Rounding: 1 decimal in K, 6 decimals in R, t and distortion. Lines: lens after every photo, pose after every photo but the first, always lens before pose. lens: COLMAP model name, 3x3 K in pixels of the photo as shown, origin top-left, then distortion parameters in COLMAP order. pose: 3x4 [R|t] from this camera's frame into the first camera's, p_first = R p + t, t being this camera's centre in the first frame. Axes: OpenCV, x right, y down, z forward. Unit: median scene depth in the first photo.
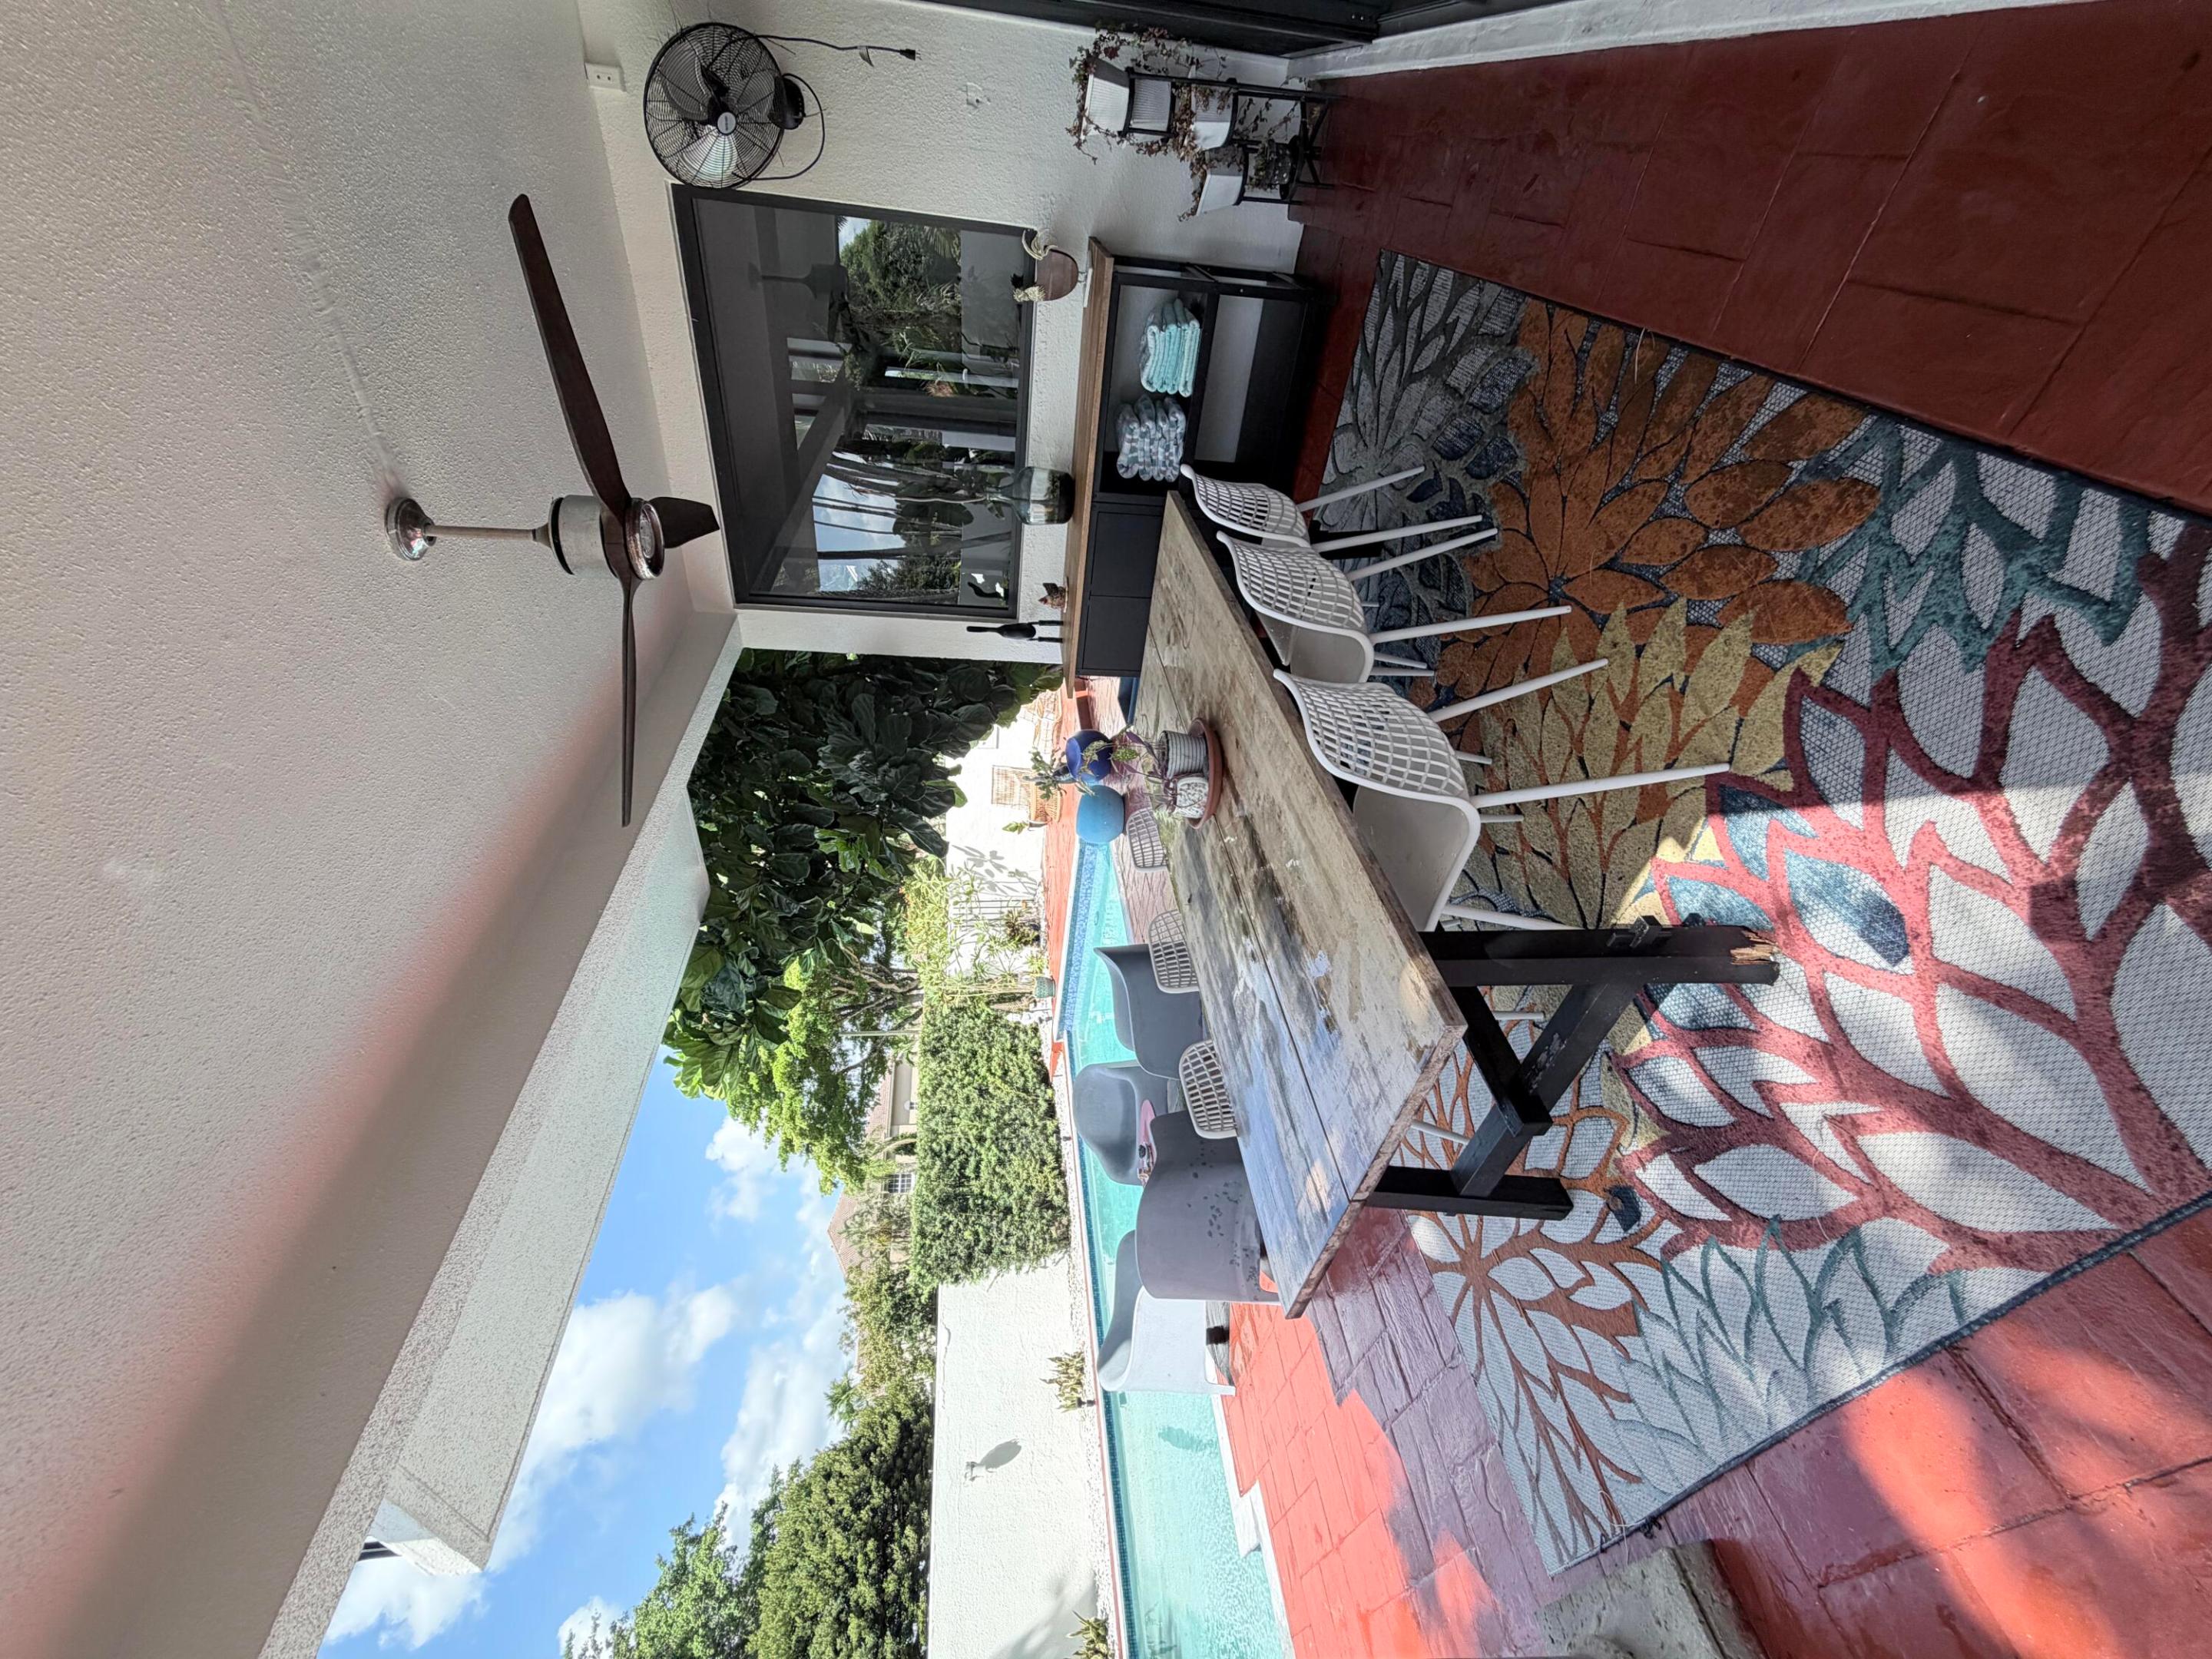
lens RADIAL K [[882.4, 0, 1098.7], [0, 882.4, 831.9], [0, 0, 1]] dist [0.000720, -0.000119]
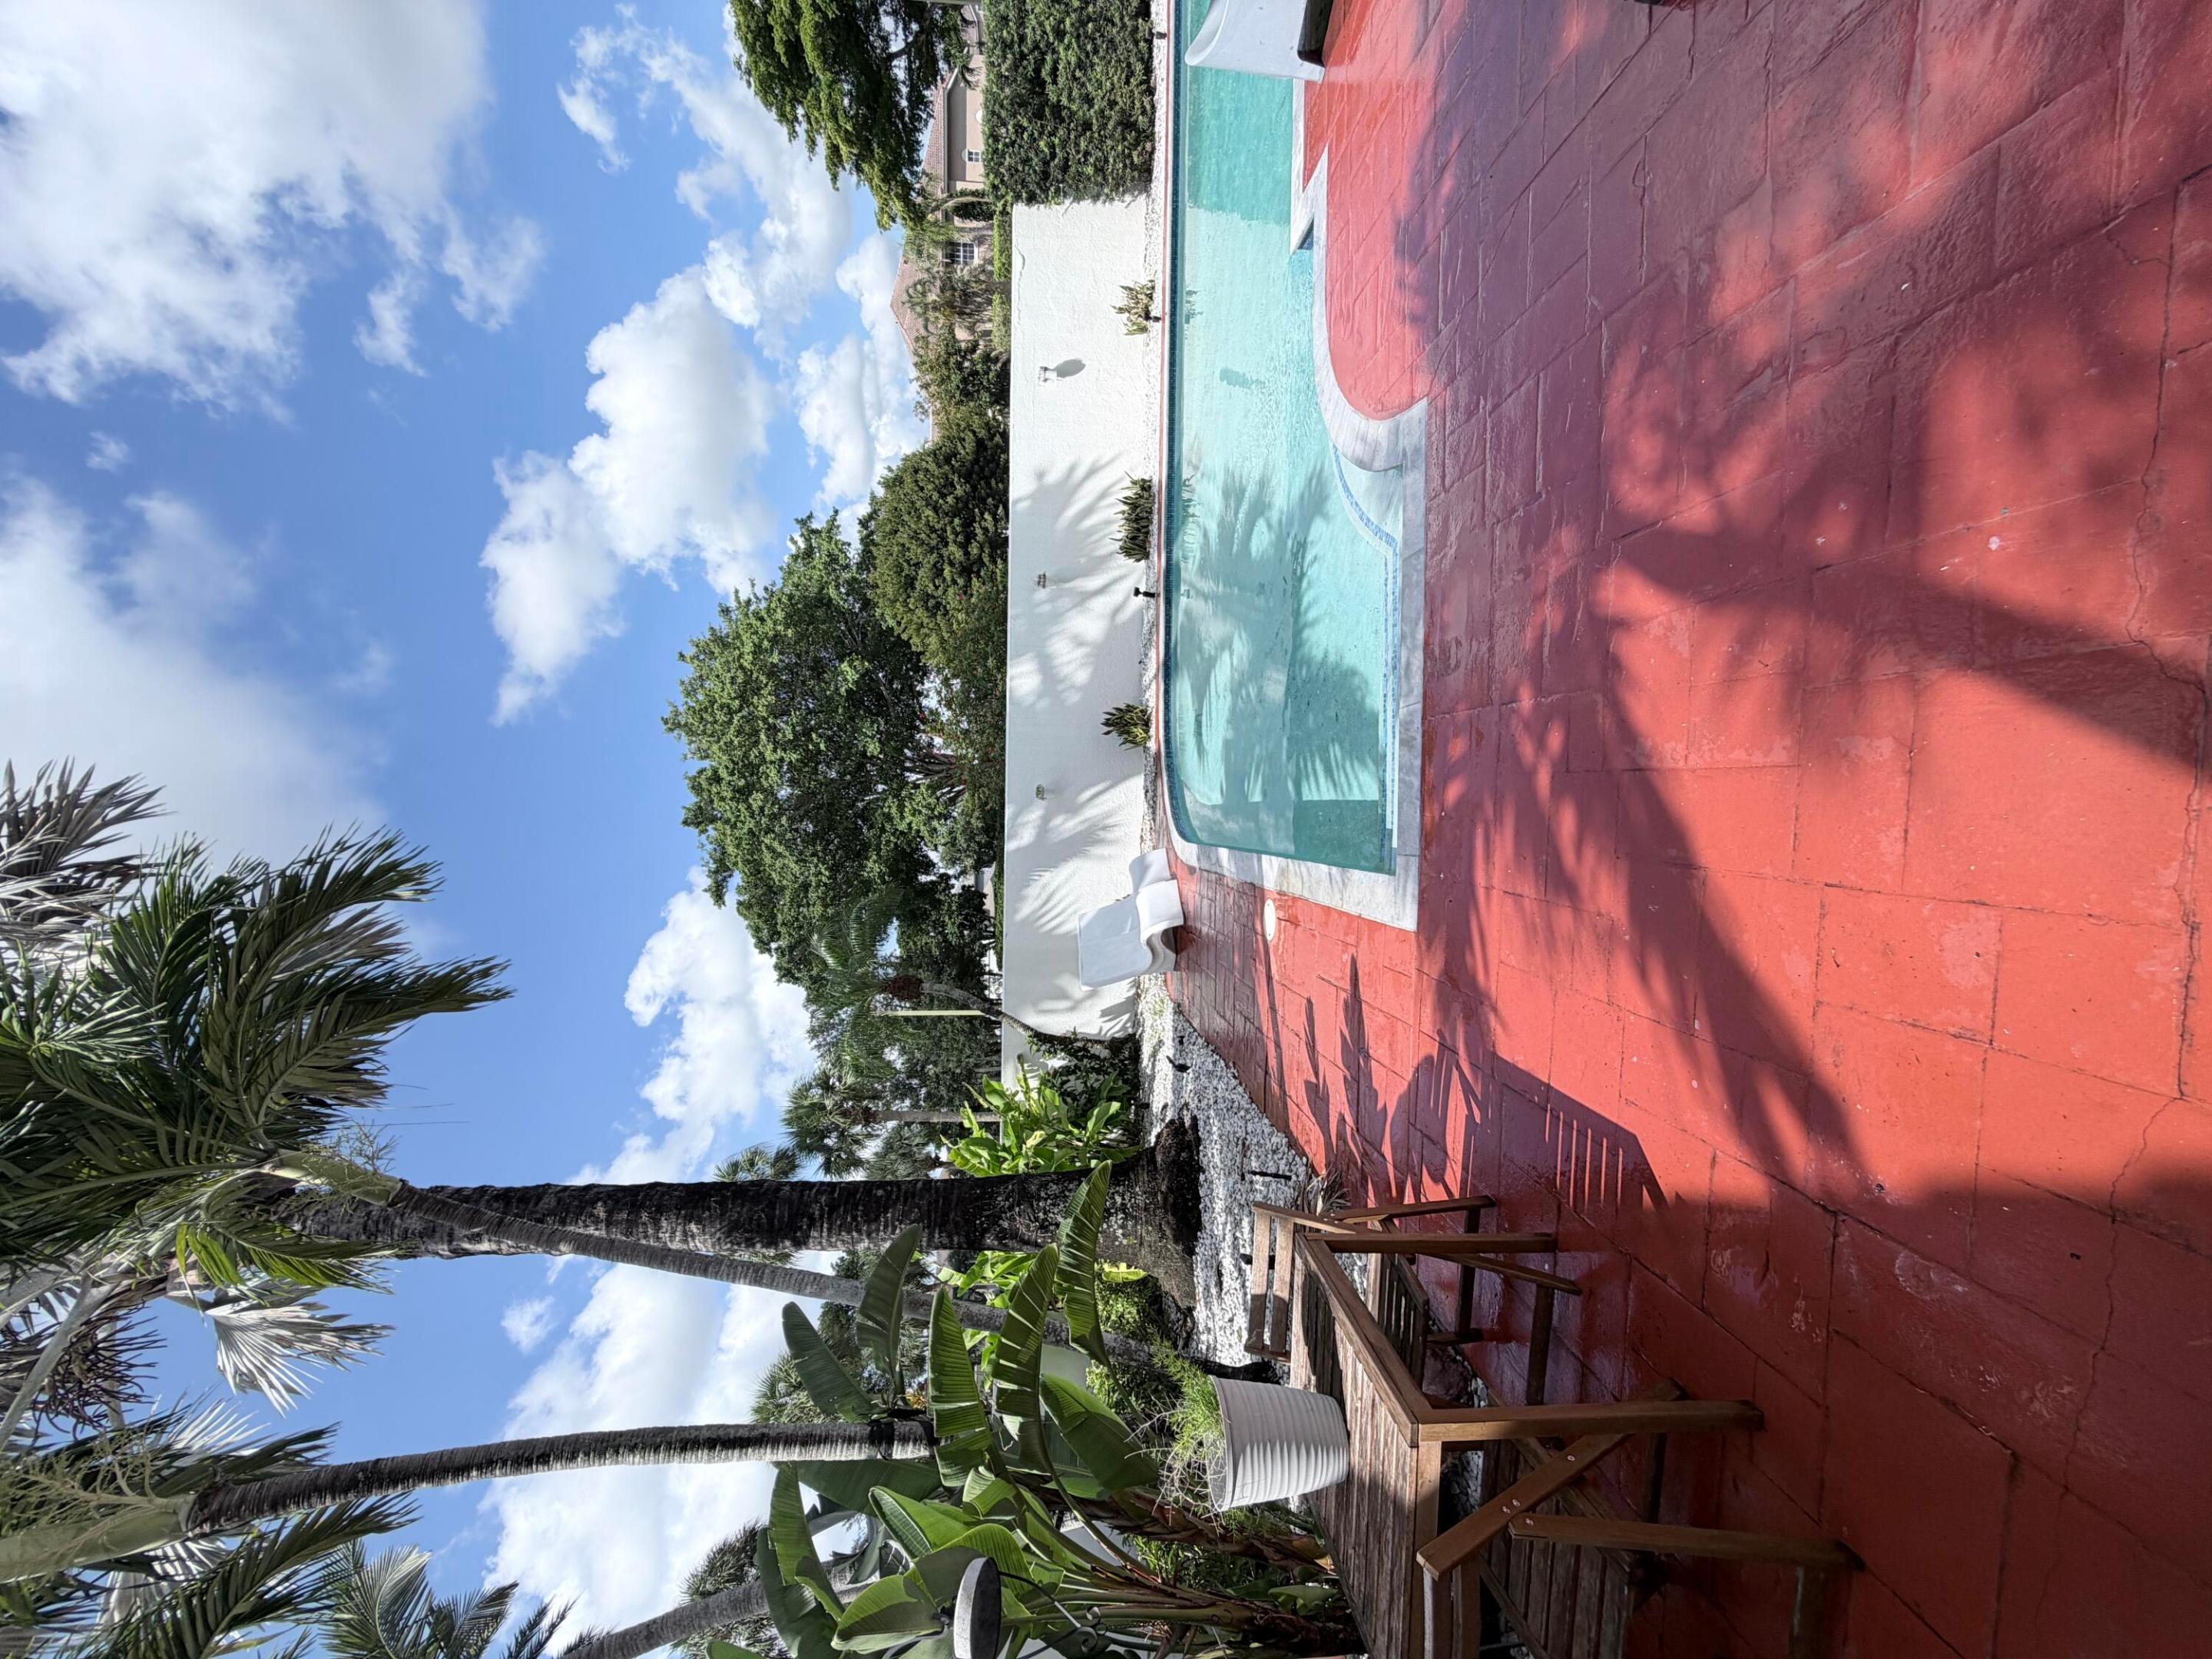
lens RADIAL K [[882.4, 0, 1095.9], [0, 882.4, 833.5], [0, 0, 1]] dist [0.000720, -0.000119]
pose [[0.992362, 0.122479, -0.014722, 0.006768], [-0.063738, 0.611249, 0.788867, 0.133558], [0.105618, -0.781904, 0.614387, -0.102373]]
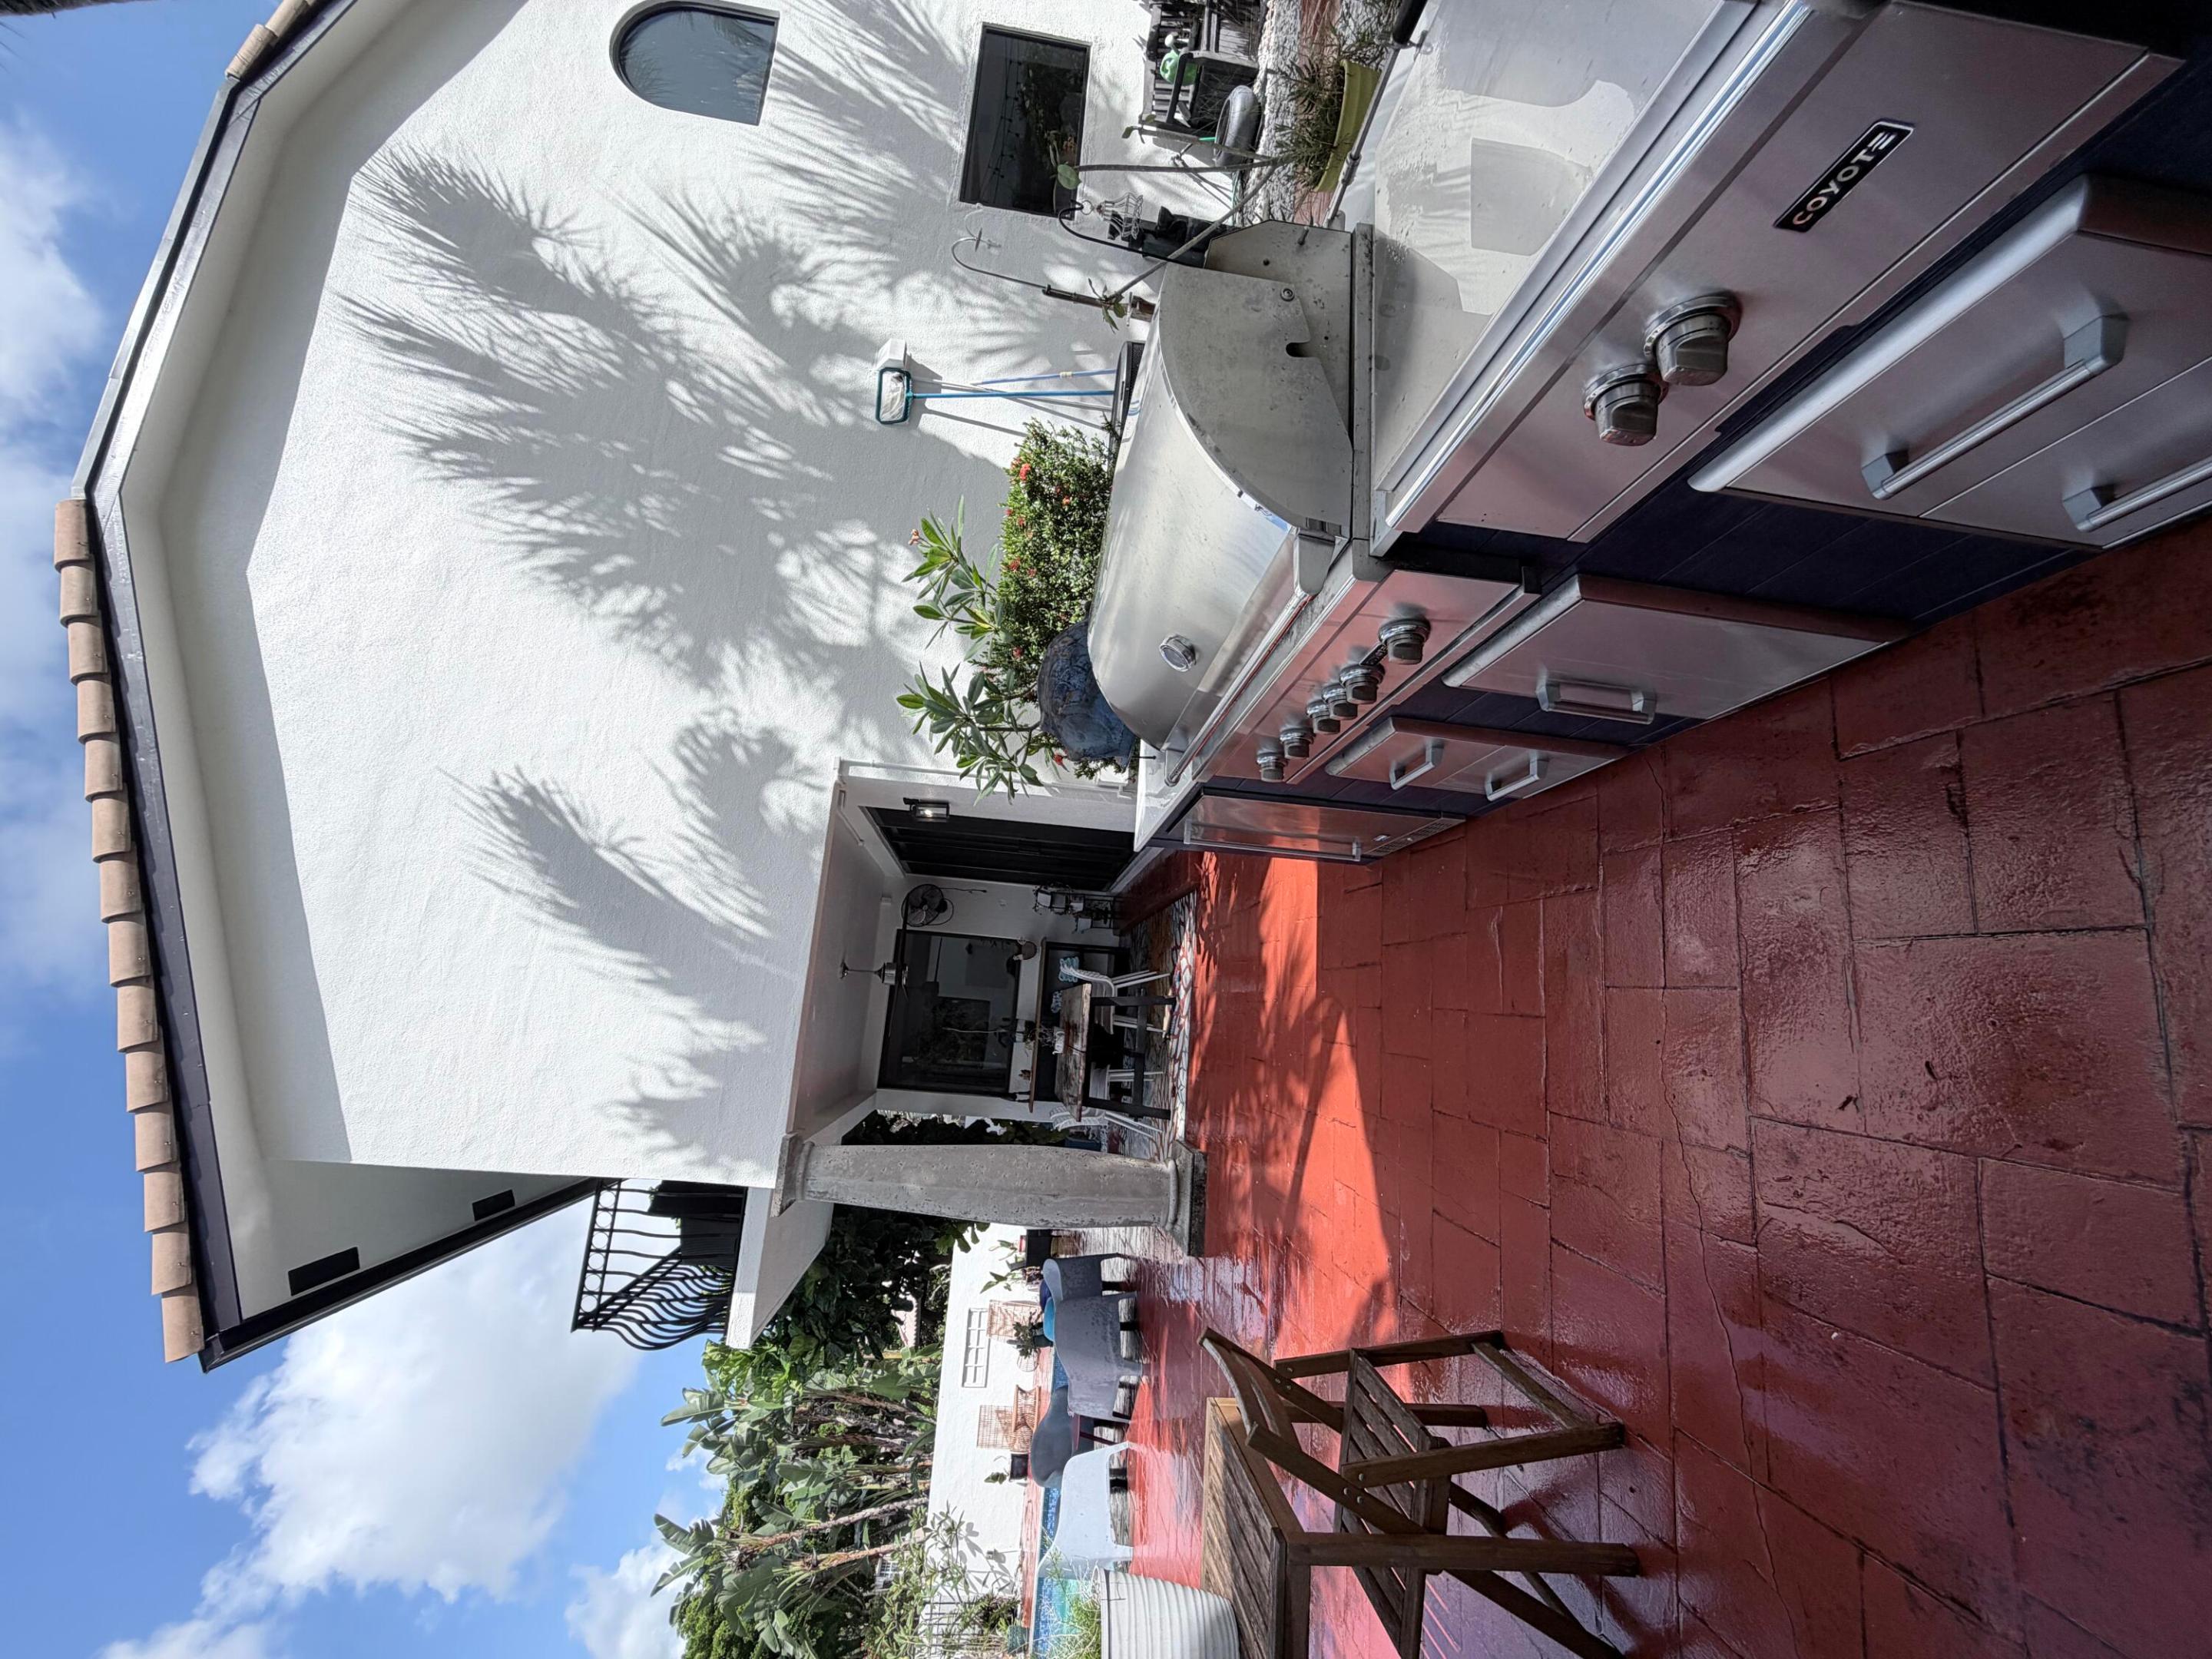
lens RADIAL K [[882.4, 0, 1099.7], [0, 882.4, 832.2], [0, 0, 1]] dist [0.000720, -0.000119]
pose [[0.999493, -0.029439, 0.012106, 0.040556], [0.027993, 0.631872, -0.774567, 0.343218], [0.015153, 0.774513, 0.632376, -0.277244]]
